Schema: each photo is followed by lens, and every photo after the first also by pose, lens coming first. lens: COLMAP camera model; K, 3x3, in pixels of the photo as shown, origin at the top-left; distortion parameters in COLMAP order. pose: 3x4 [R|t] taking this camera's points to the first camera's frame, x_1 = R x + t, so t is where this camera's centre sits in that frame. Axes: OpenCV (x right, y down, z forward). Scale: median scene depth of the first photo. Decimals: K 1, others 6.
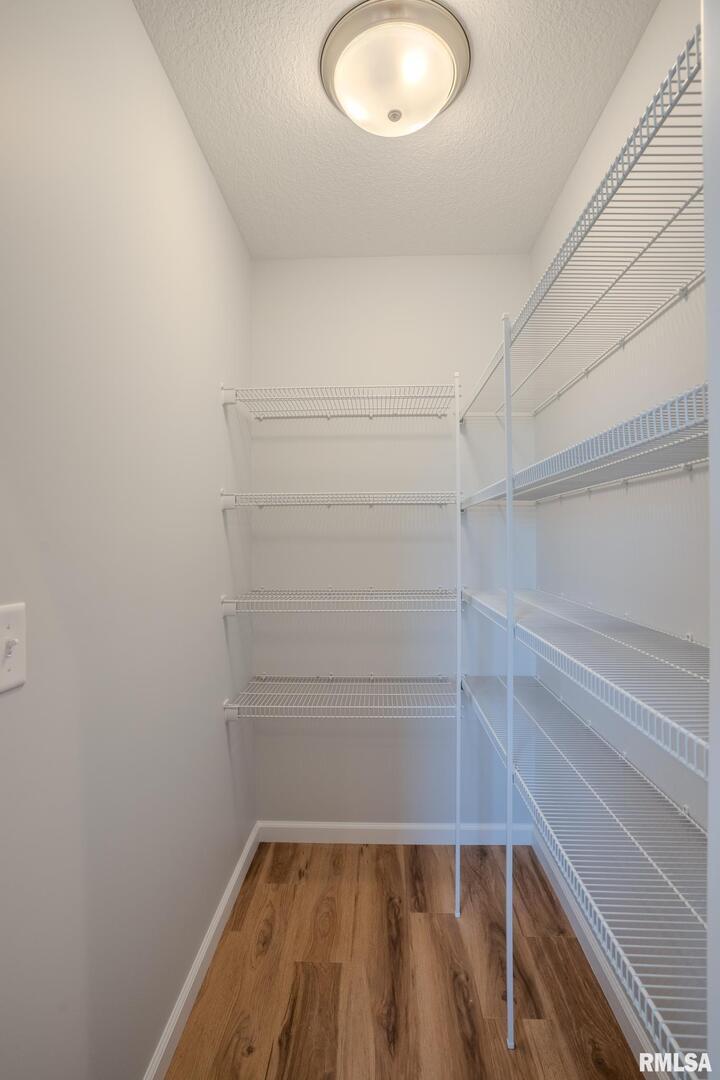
lens RADIAL K [[511.2, 0, 367.4], [0, 511.2, 538.4], [0, 0, 1]] dist [-0.005074, 0.000292]
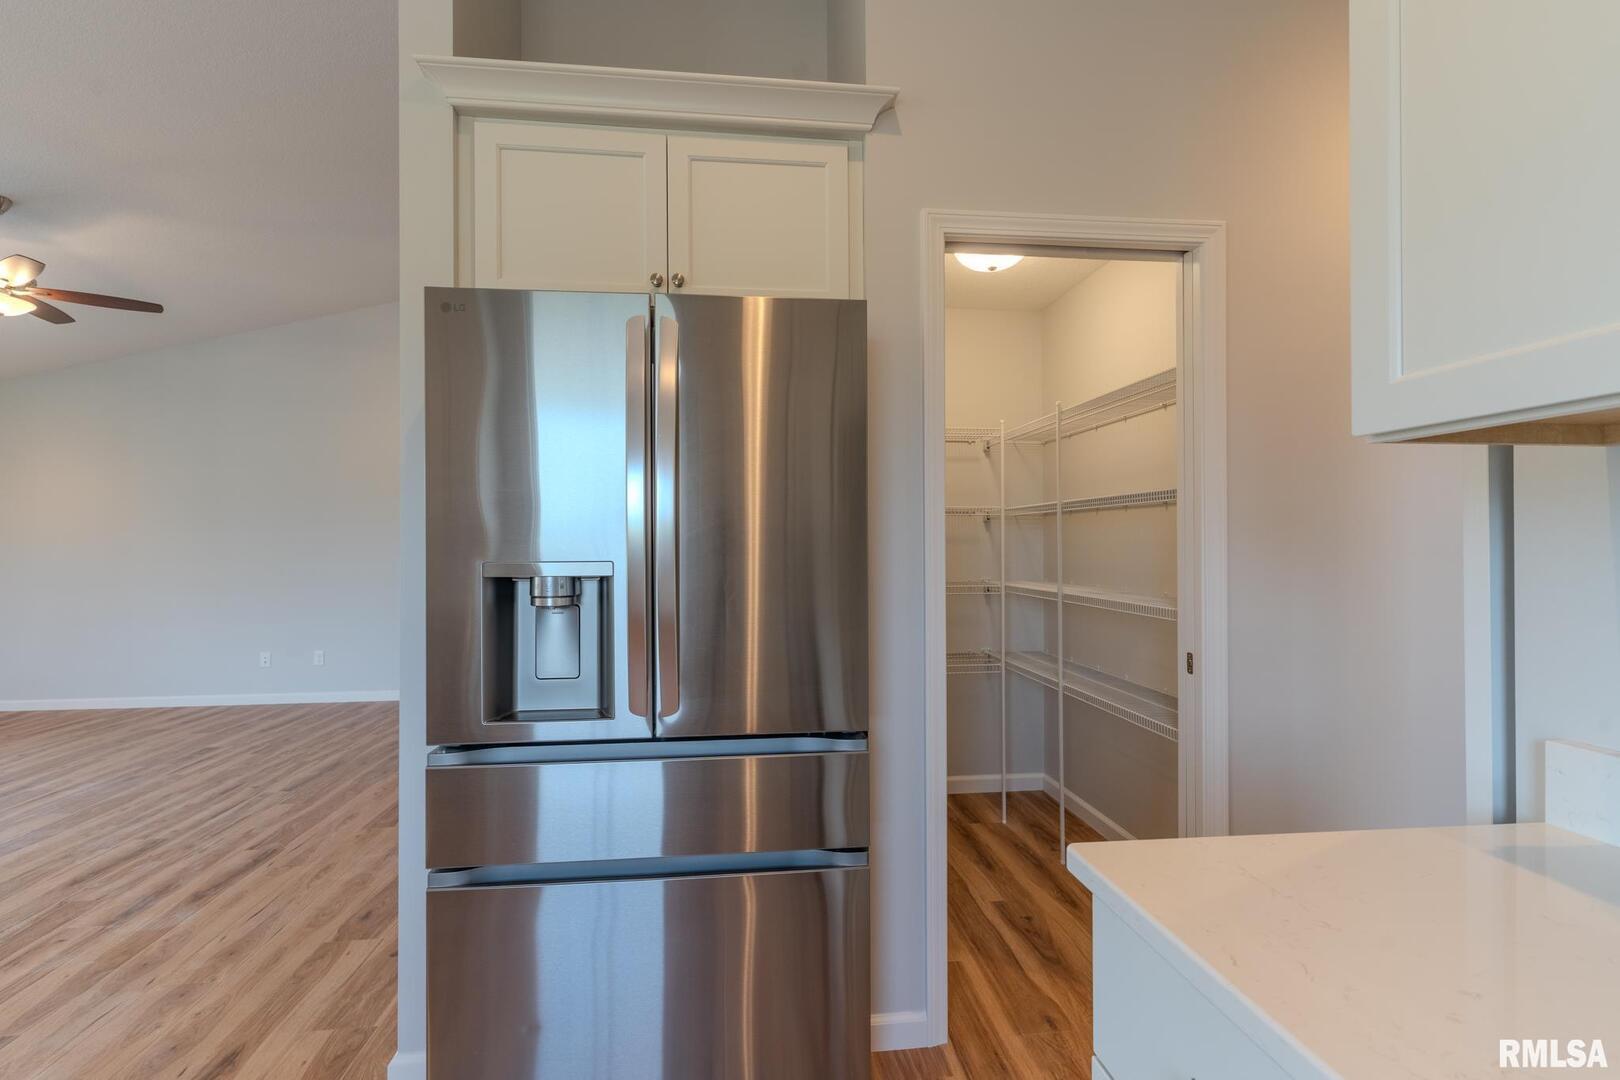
lens RADIAL K [[766.8, 0, 806.6], [0, 766.8, 542.2], [0, 0, 1]] dist [-0.005074, 0.000292]
pose [[0.988795, -0.000032, 0.149282, -0.639860], [0.000021, 1.000000, 0.000080, -0.003988], [-0.149282, -0.000076, 0.988795, -0.921864]]
